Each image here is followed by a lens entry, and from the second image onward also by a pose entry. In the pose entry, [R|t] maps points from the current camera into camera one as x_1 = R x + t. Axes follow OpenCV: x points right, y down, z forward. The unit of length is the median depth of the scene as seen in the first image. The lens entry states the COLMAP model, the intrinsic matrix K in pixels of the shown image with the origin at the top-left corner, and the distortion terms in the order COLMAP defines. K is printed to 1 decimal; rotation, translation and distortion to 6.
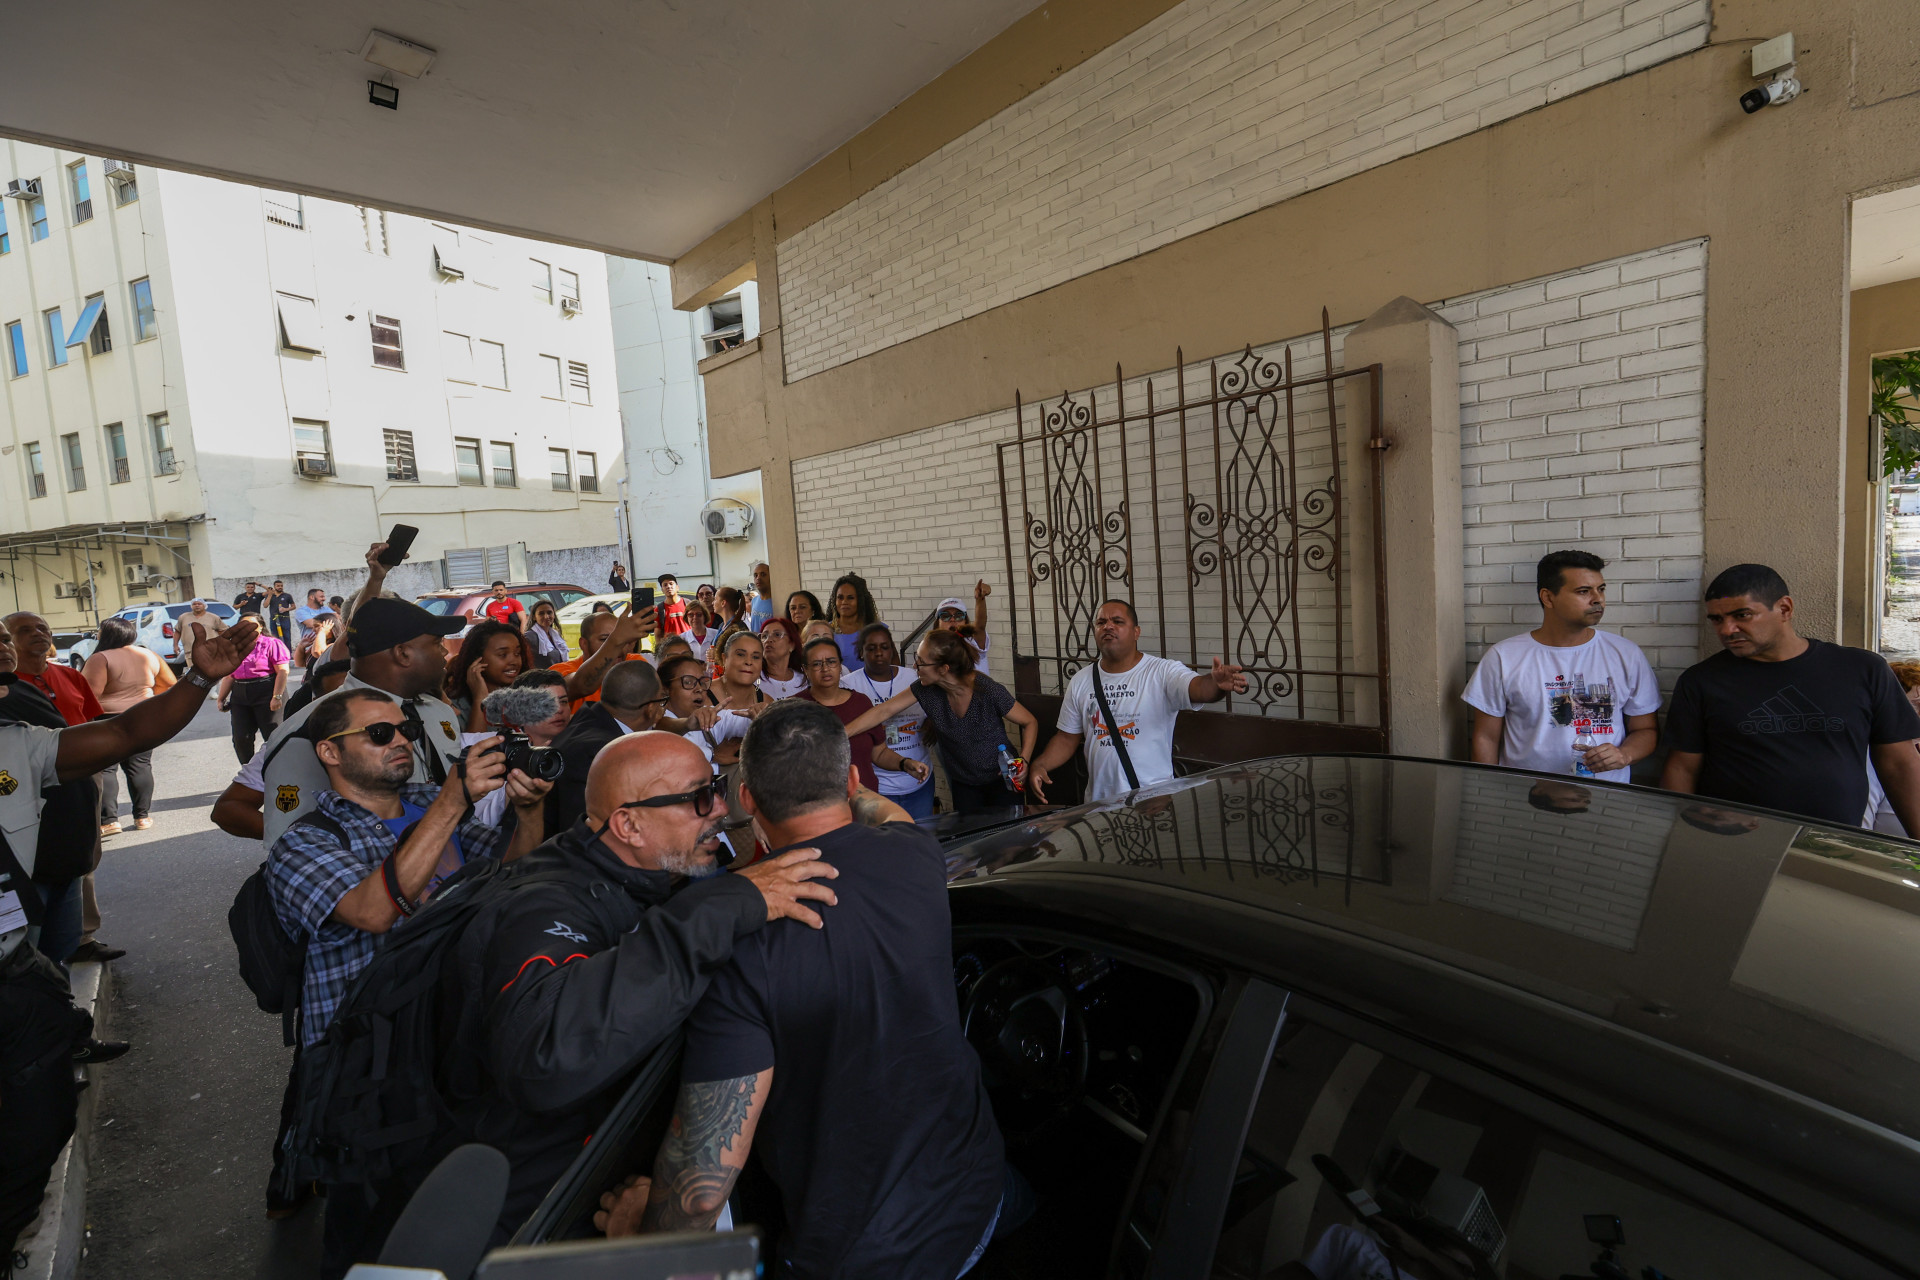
lens RADIAL K [[856.3, 0, 961.1], [0, 856.3, 629.3], [0, 0, 1]] dist [-0.000304, 0.000954]
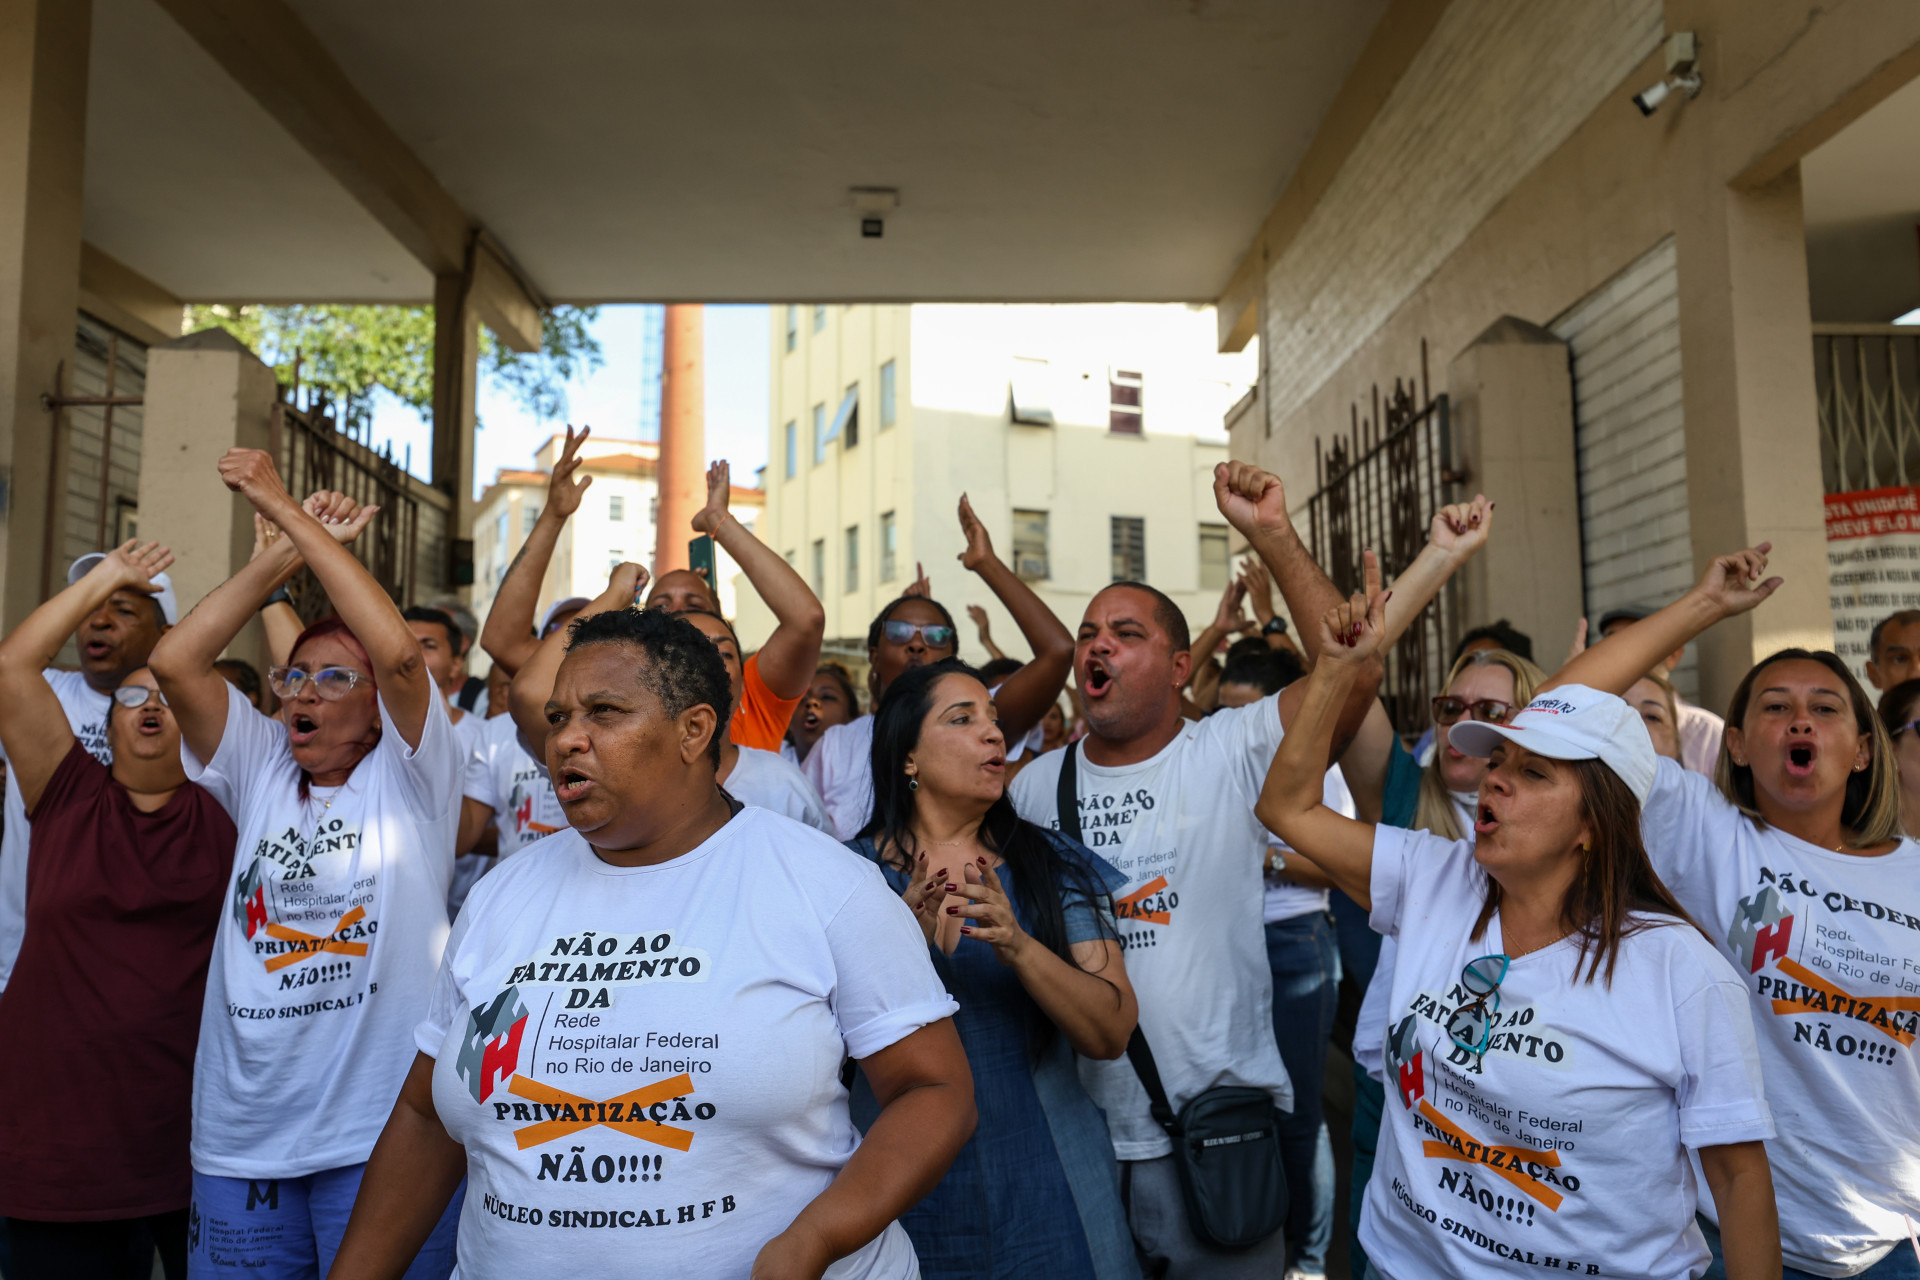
lens RADIAL K [[1571.9, 0, 966.6], [0, 1571.9, 610.3], [0, 0, 1]] dist [-0.005707, 0.002043]
pose [[0.742428, -0.007414, -0.669885, 0.906278], [-0.099345, 0.987664, -0.121035, 0.142956], [0.662519, 0.156410, 0.732533, -0.420830]]
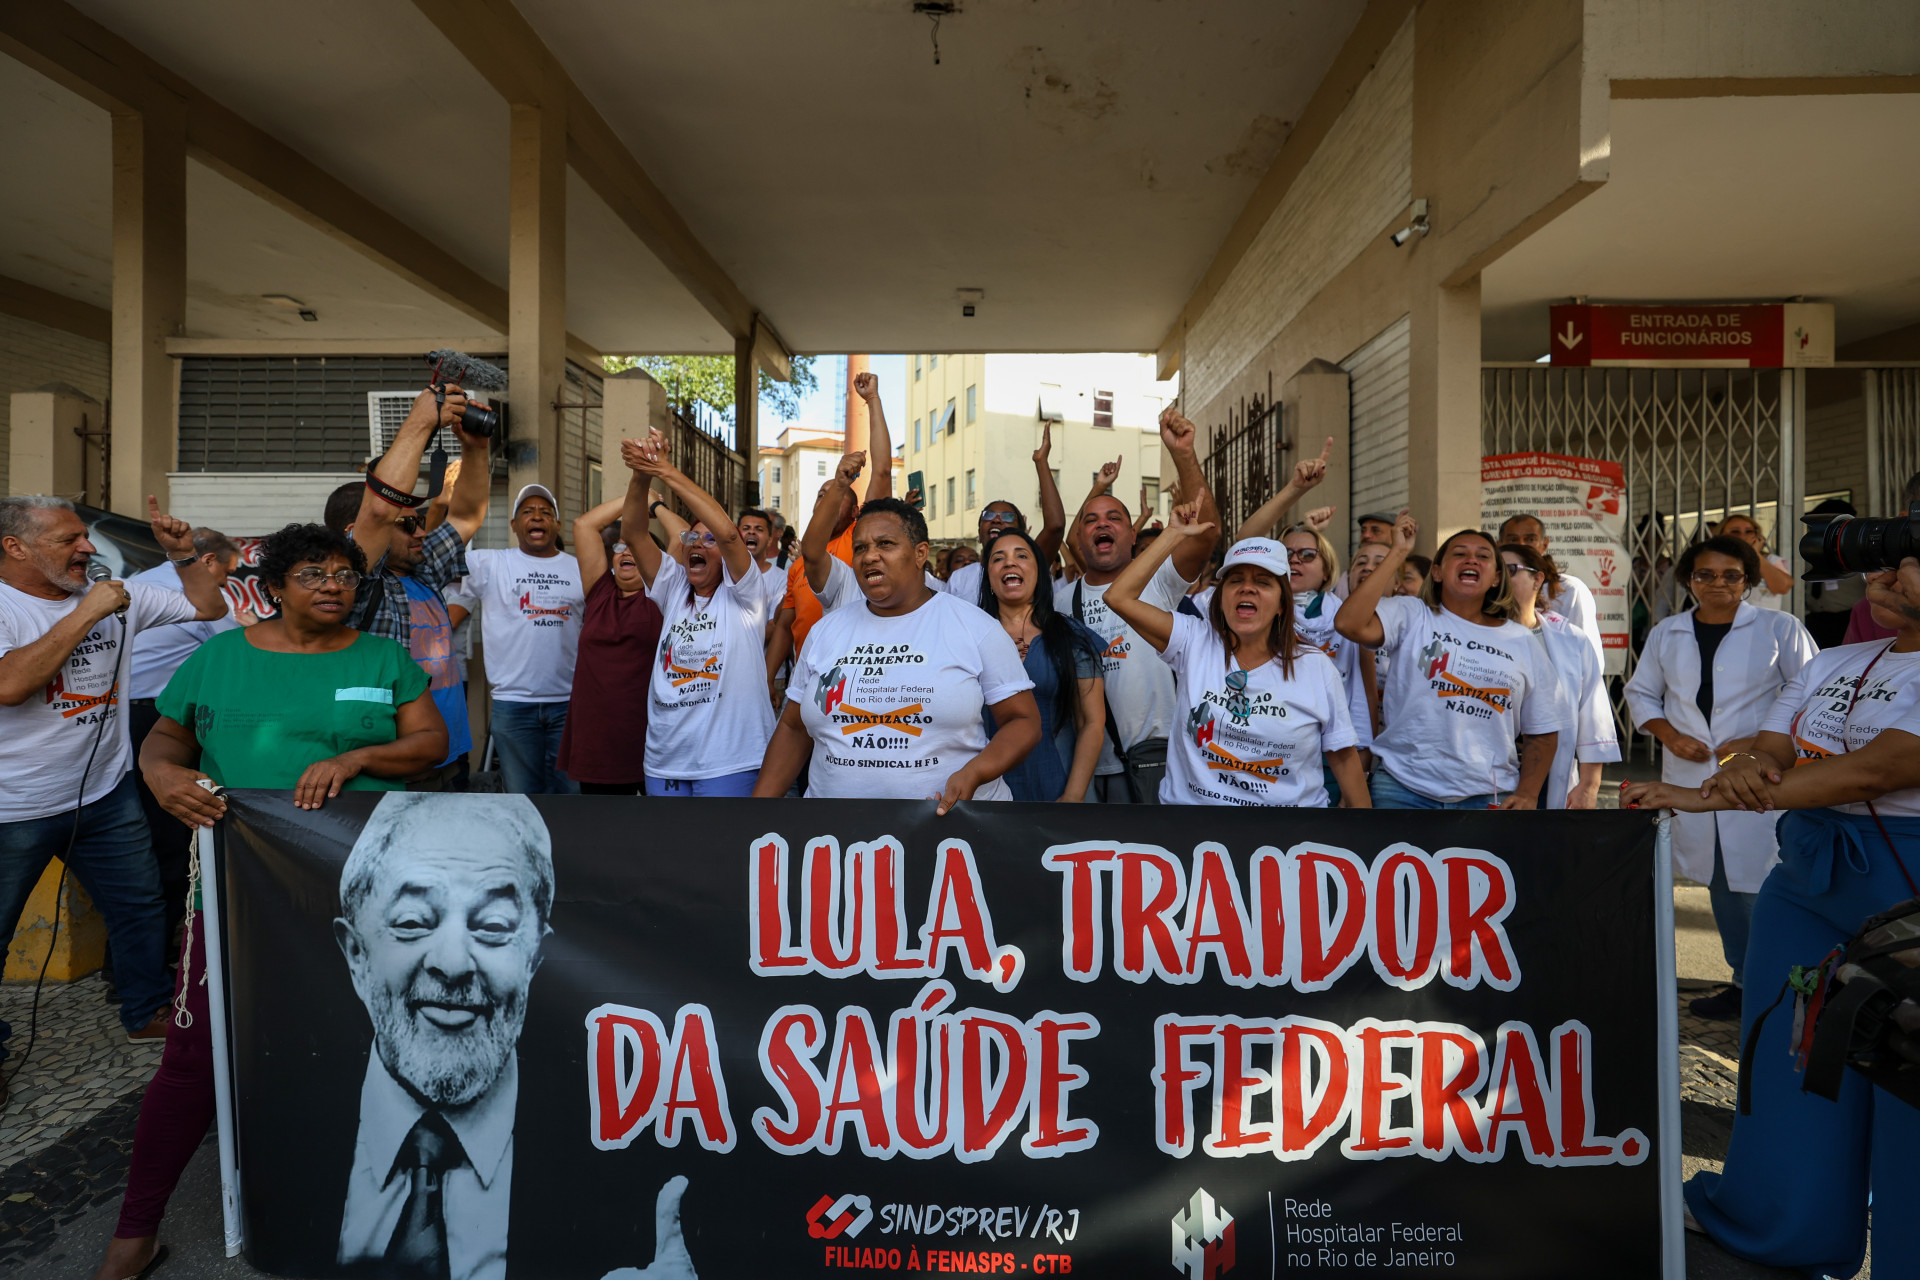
lens RADIAL K [[856.9, 0, 964.5], [0, 856.9, 615.4], [0, 0, 1]] dist [0.003076, 0.000065]
pose [[0.704999, 0.070767, -0.705669, 0.944511], [-0.112003, 0.993632, -0.012251, 0.168392], [0.700308, 0.087674, 0.708436, -0.485470]]
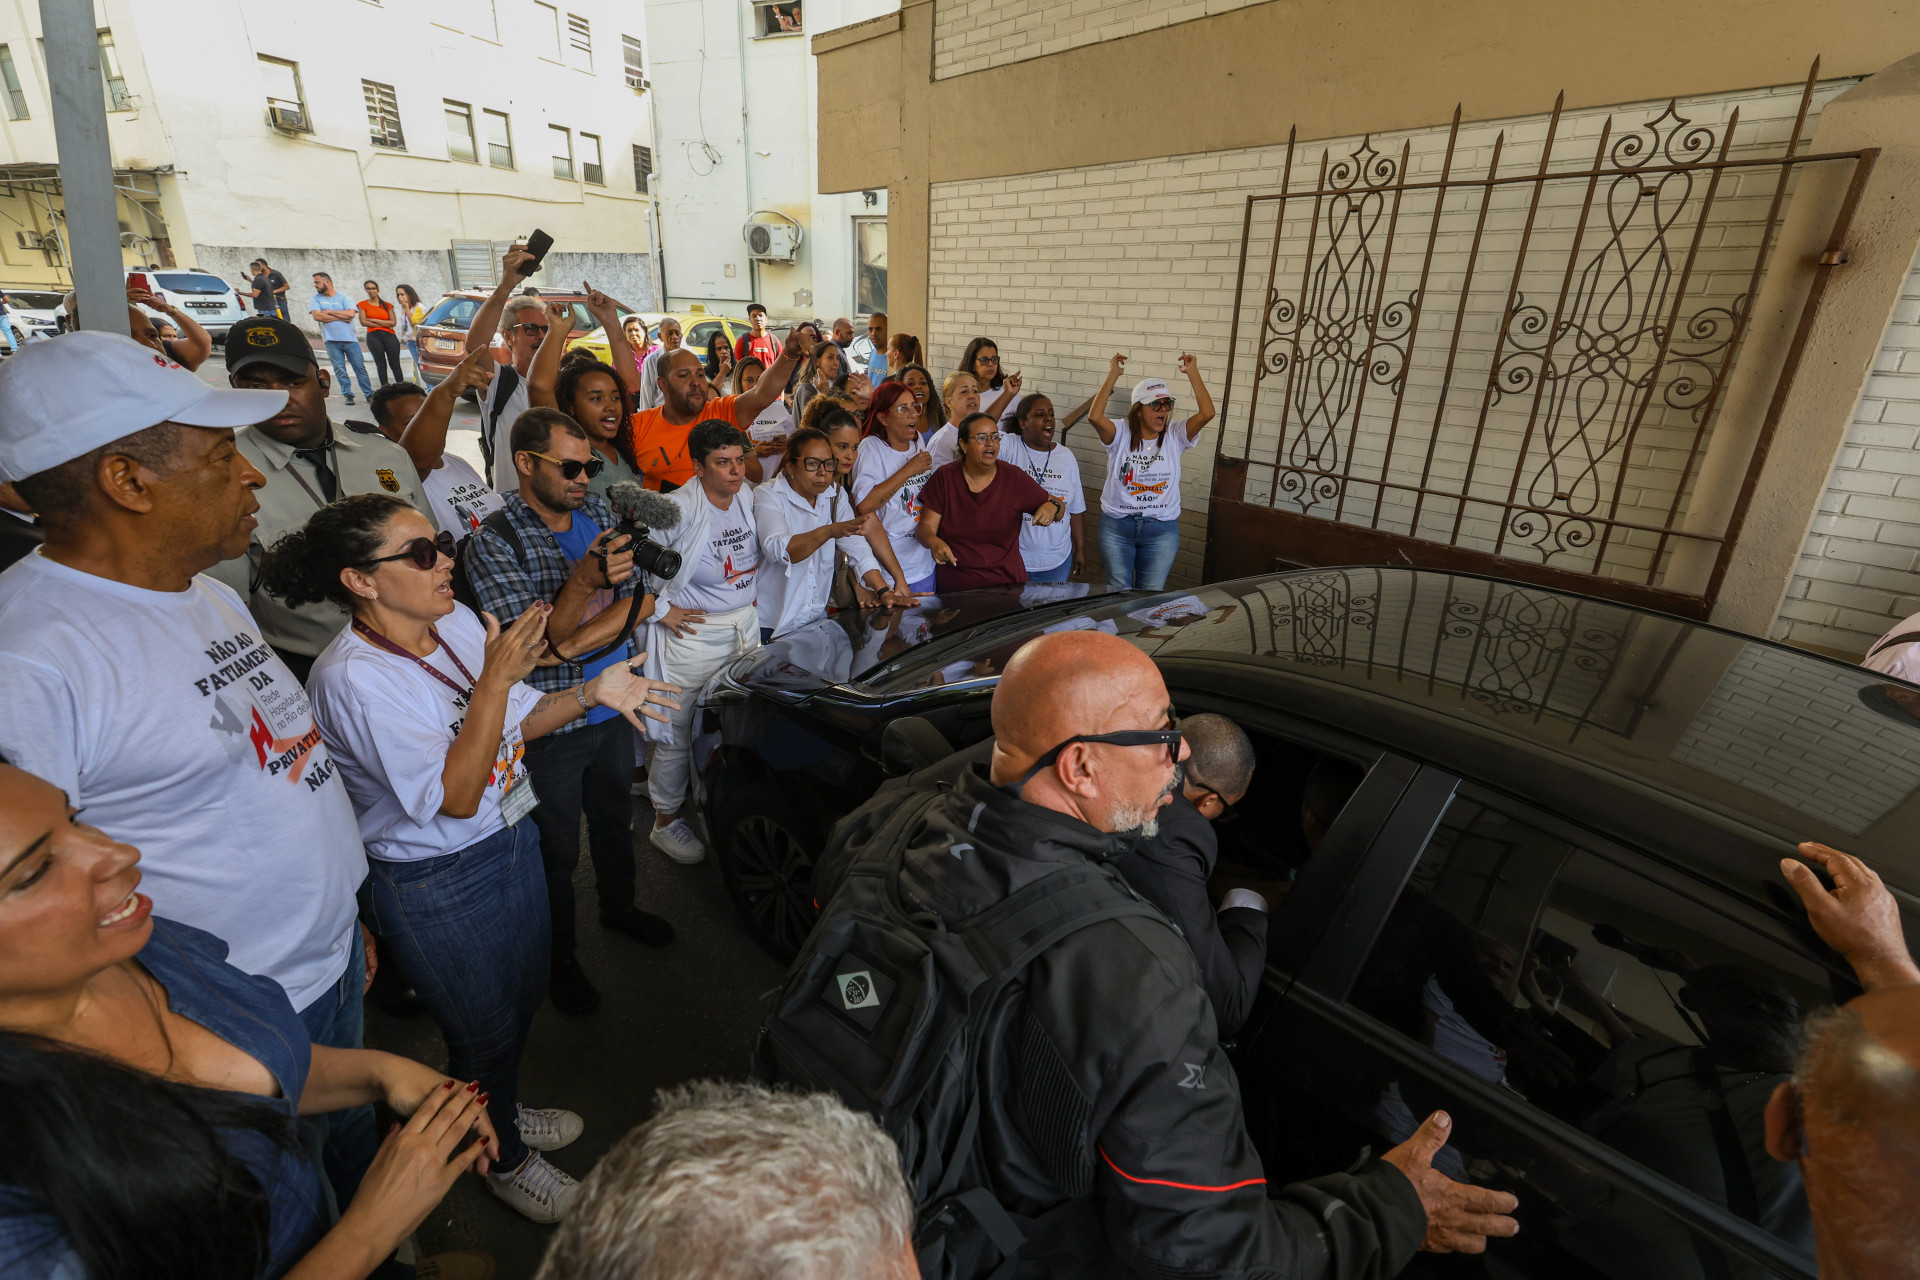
lens RADIAL K [[848.0, 0, 958.3], [0, 848.0, 625.8], [0, 0, 1]] dist [0.002782, -0.000802]
pose [[0.994978, 0.097186, 0.023949, -0.232284], [-0.100009, 0.955432, 0.277754, -0.019930], [0.004112, -0.278754, 0.960354, 0.100503]]
